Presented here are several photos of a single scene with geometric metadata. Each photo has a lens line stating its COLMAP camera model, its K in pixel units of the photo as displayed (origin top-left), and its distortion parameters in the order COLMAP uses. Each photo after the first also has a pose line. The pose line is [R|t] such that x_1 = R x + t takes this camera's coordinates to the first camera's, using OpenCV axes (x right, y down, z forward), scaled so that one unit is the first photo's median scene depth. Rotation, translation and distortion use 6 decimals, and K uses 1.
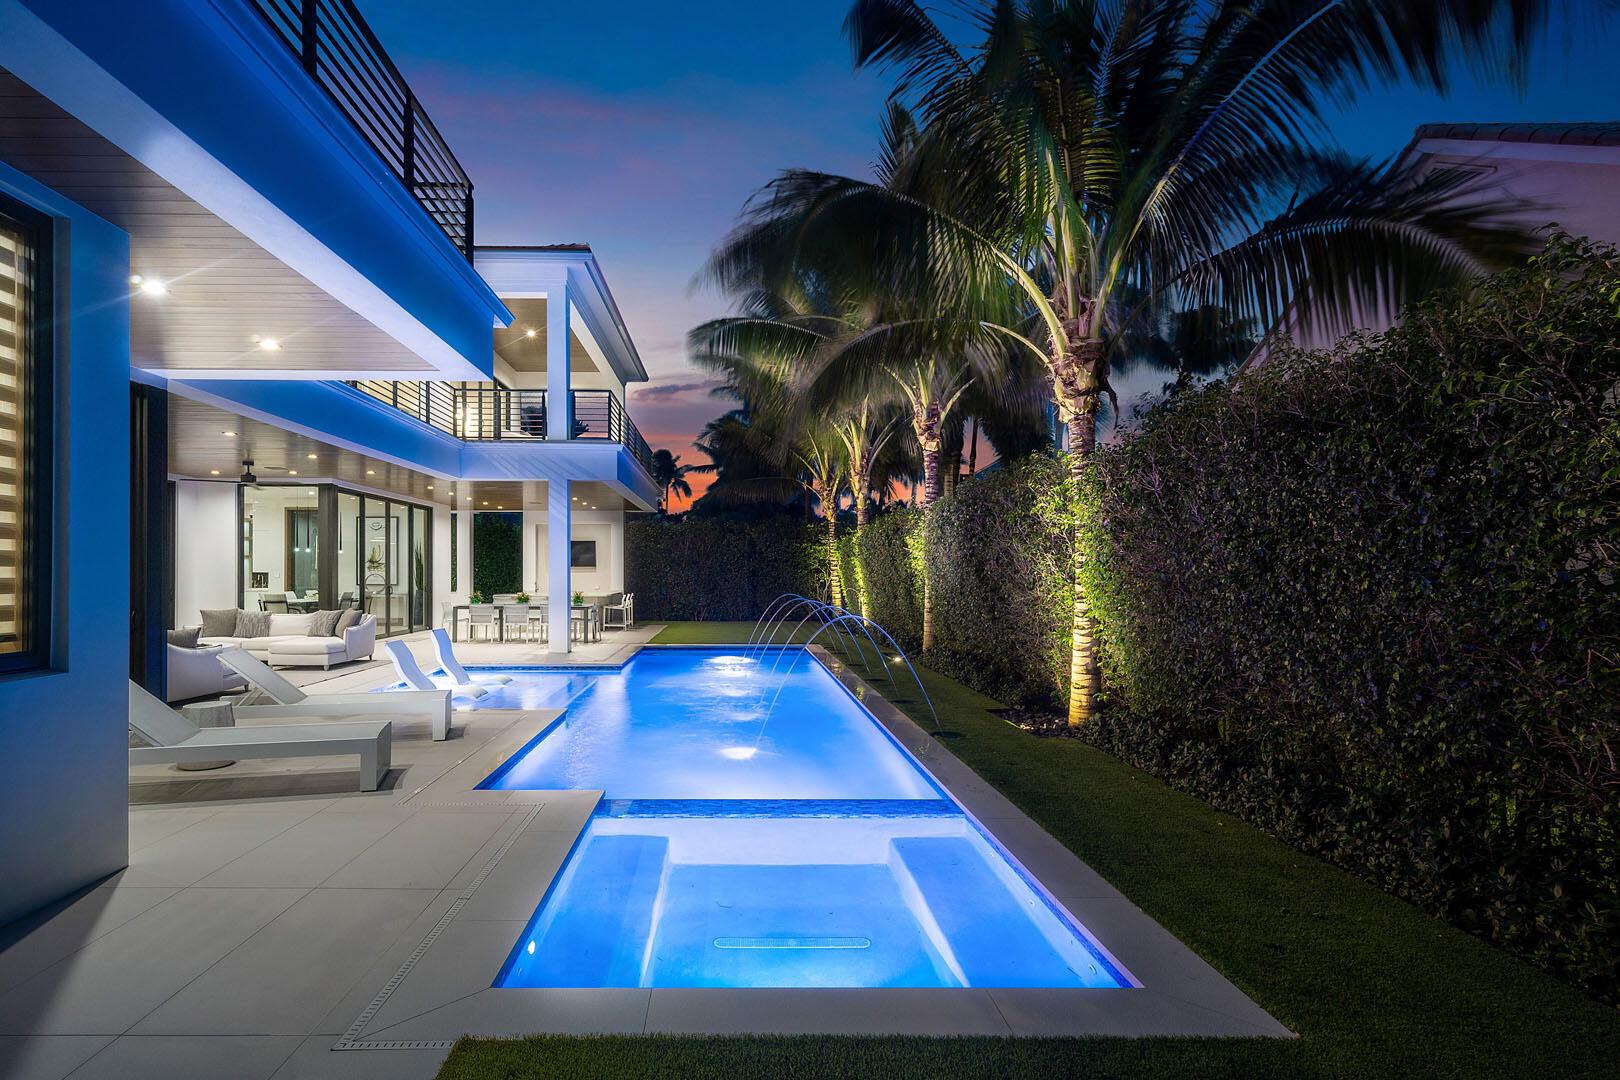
lens RADIAL K [[777.2, 0, 709.7], [0, 777.2, 581.5], [0, 0, 1]] dist [0.001257, 0.000059]
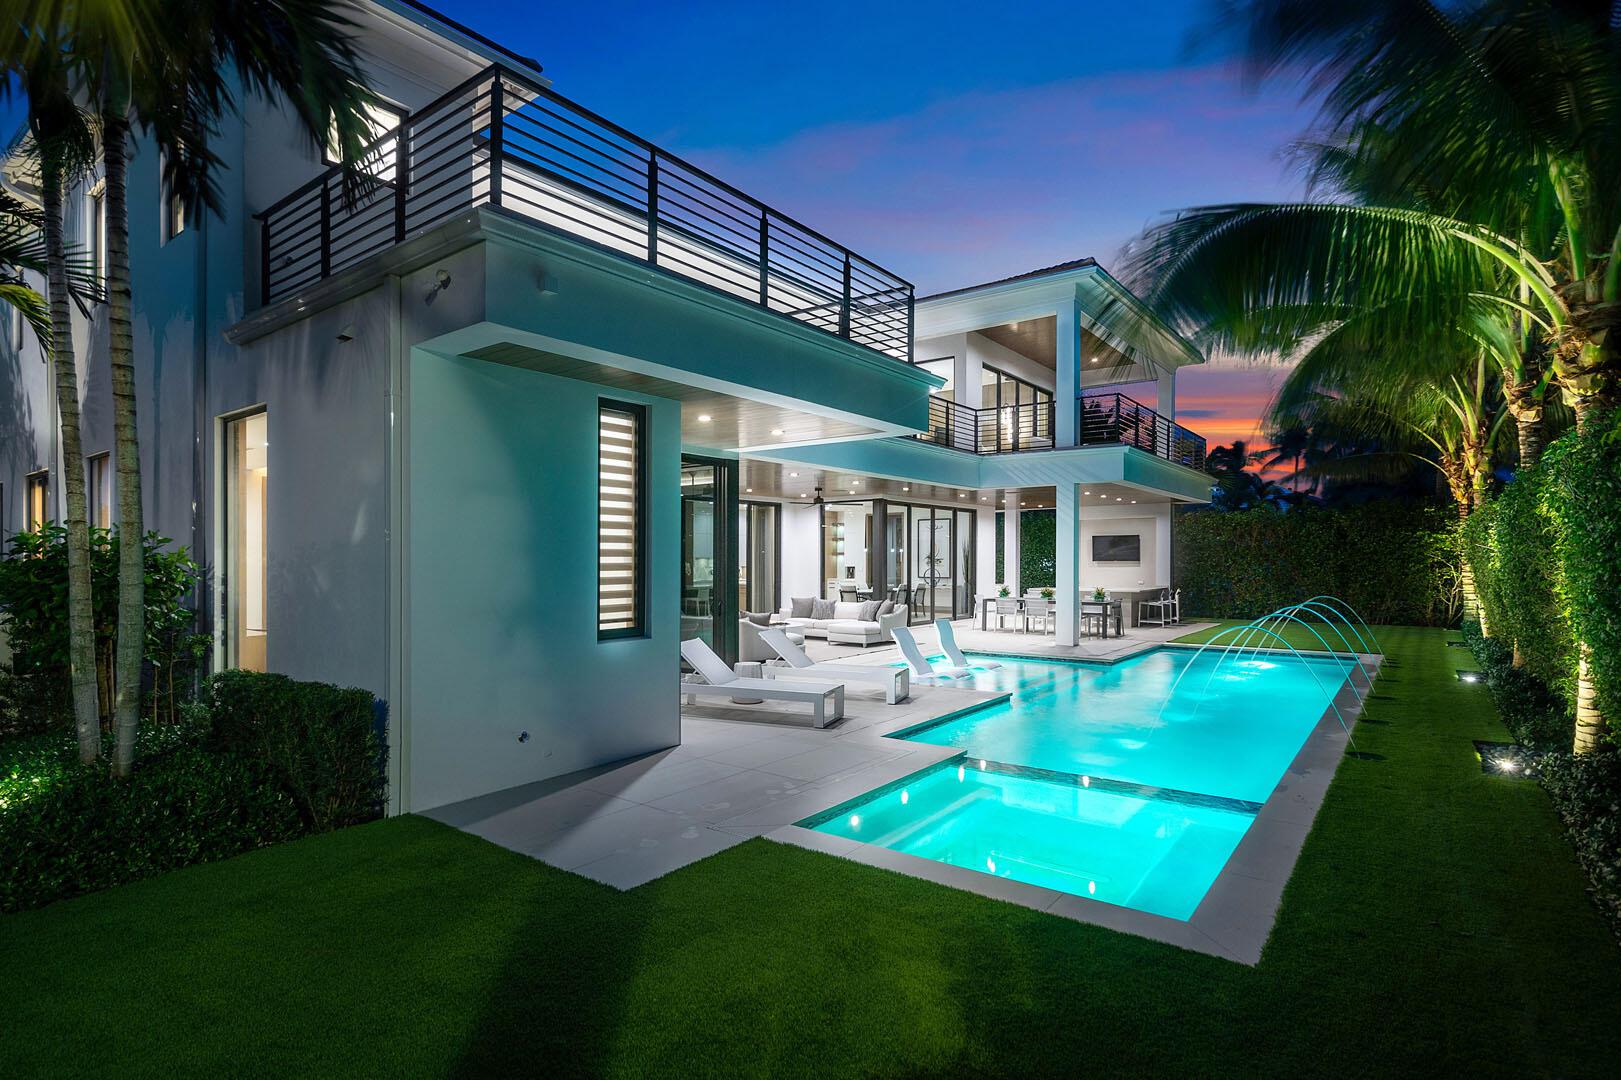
lens RADIAL K [[783.2, 0, 802.0], [0, 783.2, 578.8], [0, 0, 1]] dist [0.002183, 0.000732]
pose [[0.805746, 0.012254, -0.592135, 0.162108], [-0.004354, 0.999881, 0.014767, -0.015720], [0.592246, -0.009320, 0.805704, -0.091343]]
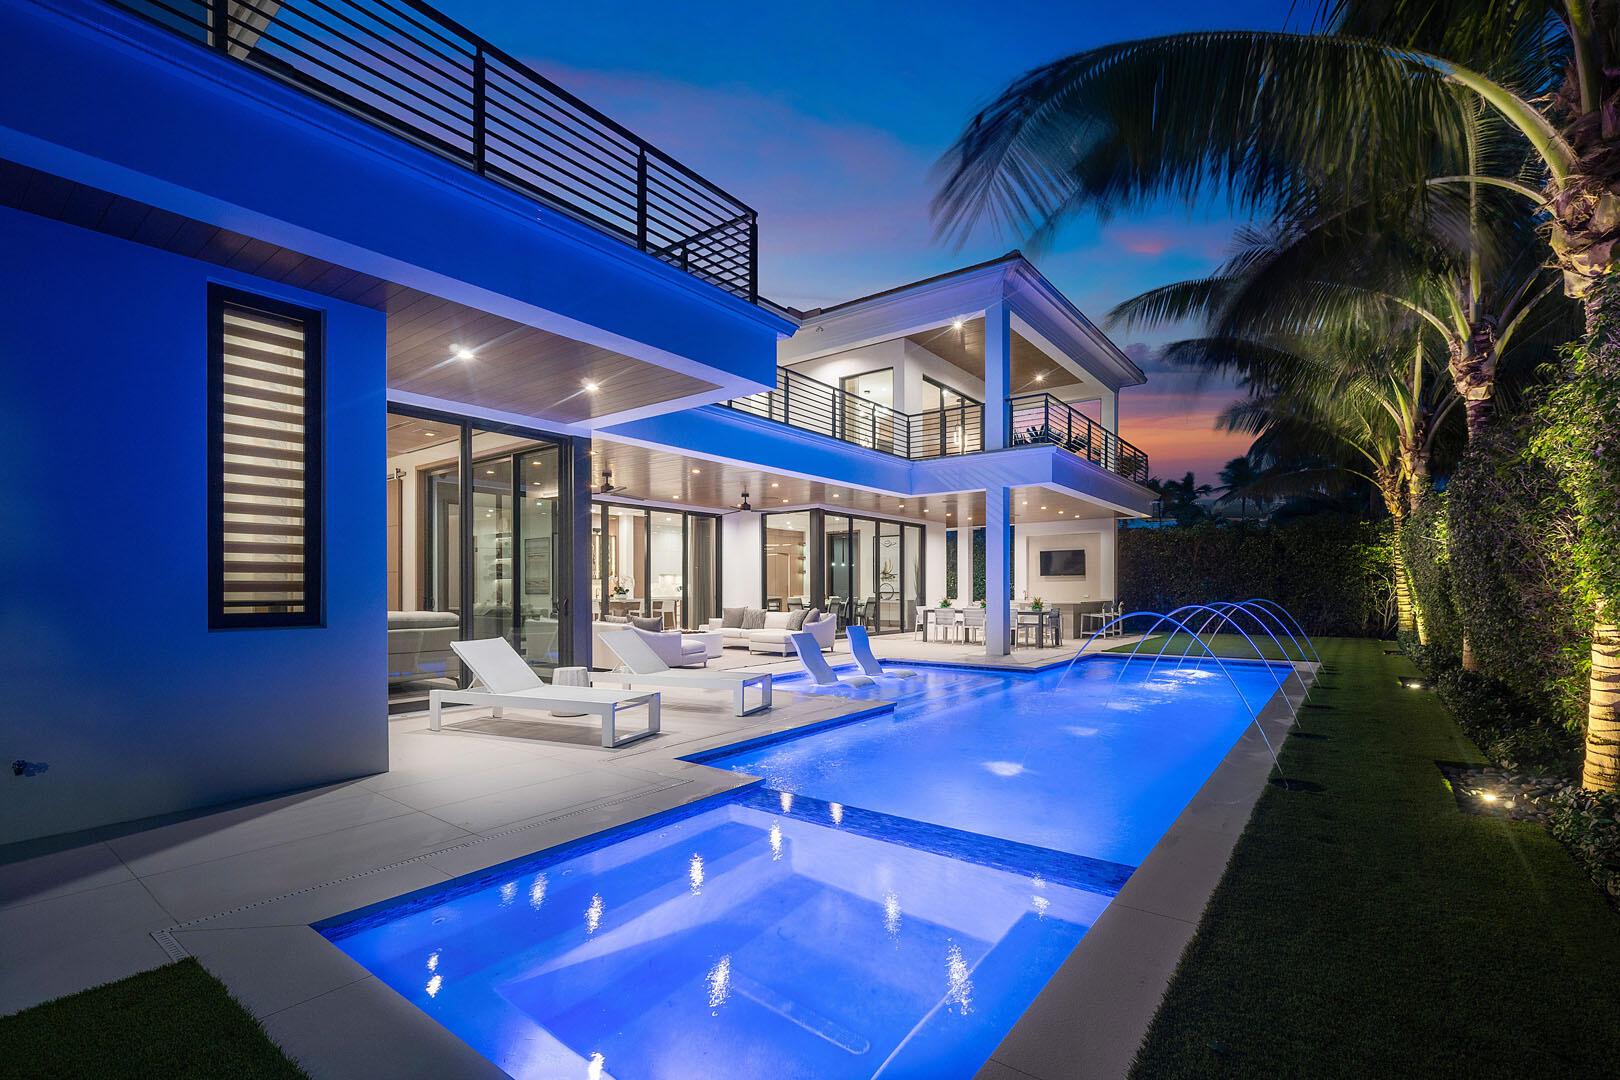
lens RADIAL K [[685.1, 0, 826.2], [0, 685.1, 601.9], [0, 0, 1]] dist [0.002691, 0.000157]
pose [[0.813607, 0.007227, -0.581370, 0.163963], [-0.002593, 0.999958, 0.008800, 0.014465], [0.581410, -0.005652, 0.813591, 0.130510]]
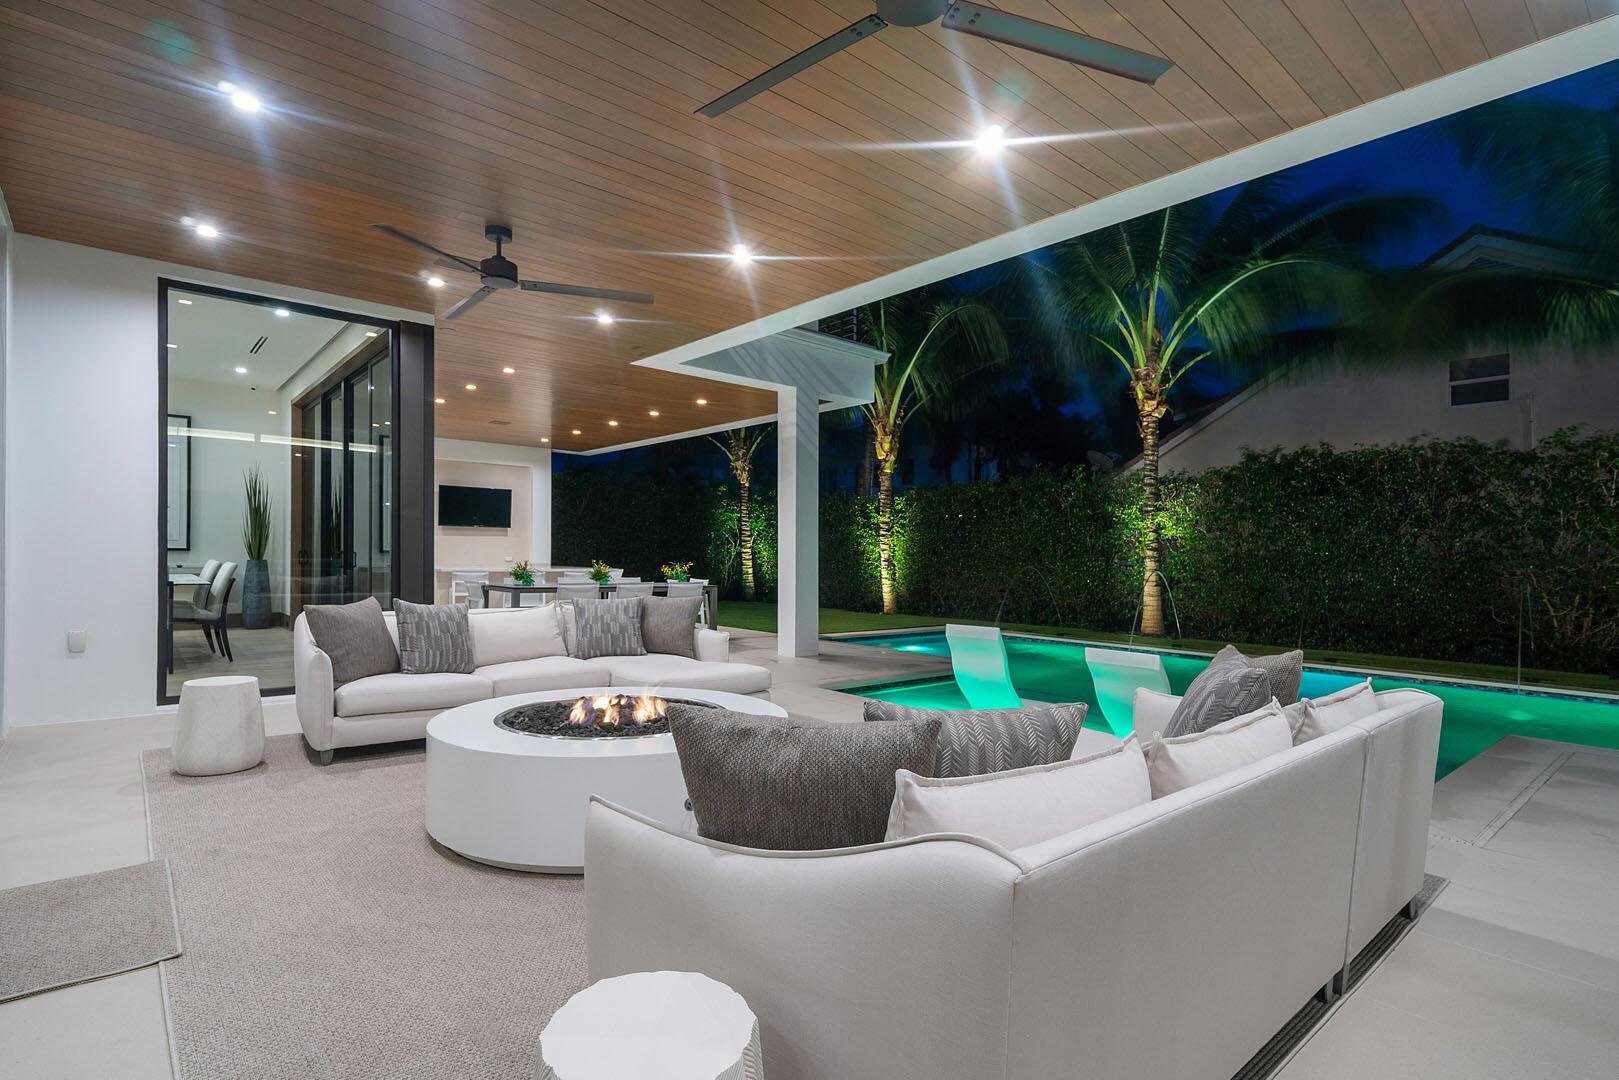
lens RADIAL K [[782.2, 0, 801.0], [0, 782.2, 578.8], [0, 0, 1]] dist [0.002183, 0.000732]
pose [[0.766440, -0.008682, 0.642258, -0.661534], [-0.007822, 0.999708, 0.022849, 0.012428], [-0.642269, -0.022536, 0.766148, 0.525716]]
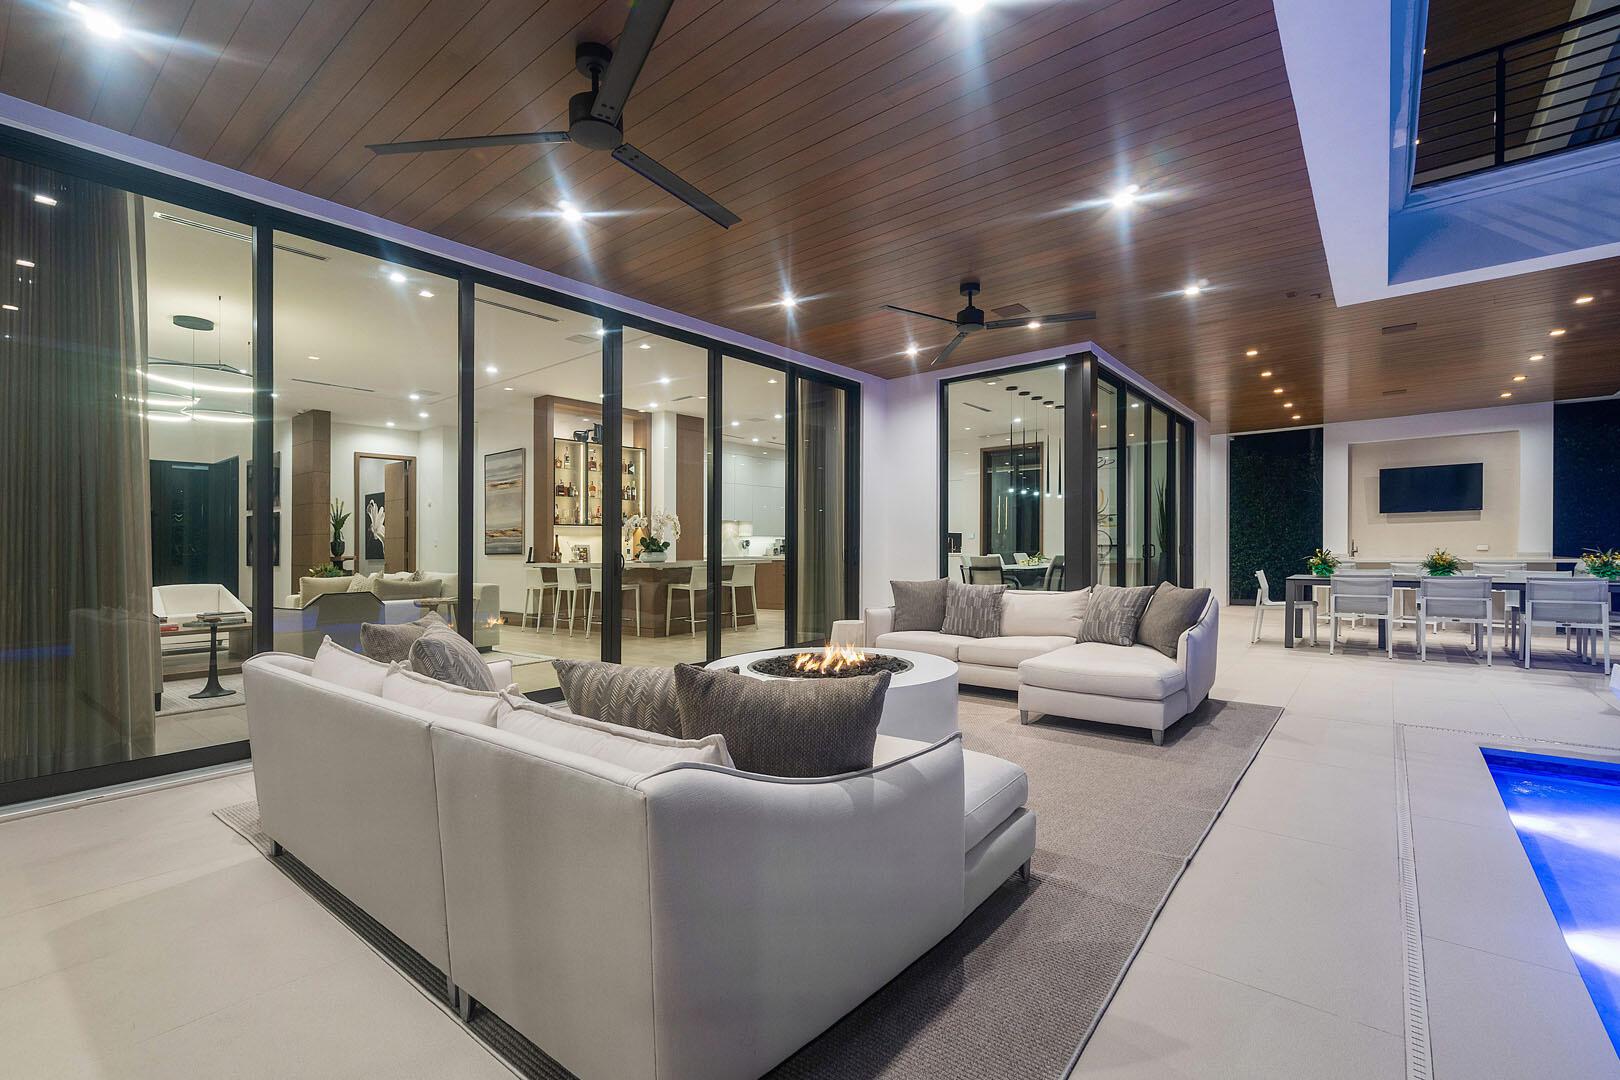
lens RADIAL K [[721.9, 0, 834.5], [0, 721.9, 542.1], [0, 0, 1]] dist [-0.000886, 0.000032]
pose [[0.788855, -0.016620, -0.614355, -0.335100], [0.009045, 0.999840, -0.015434, 0.014702], [0.614513, 0.006618, 0.788879, 0.515222]]
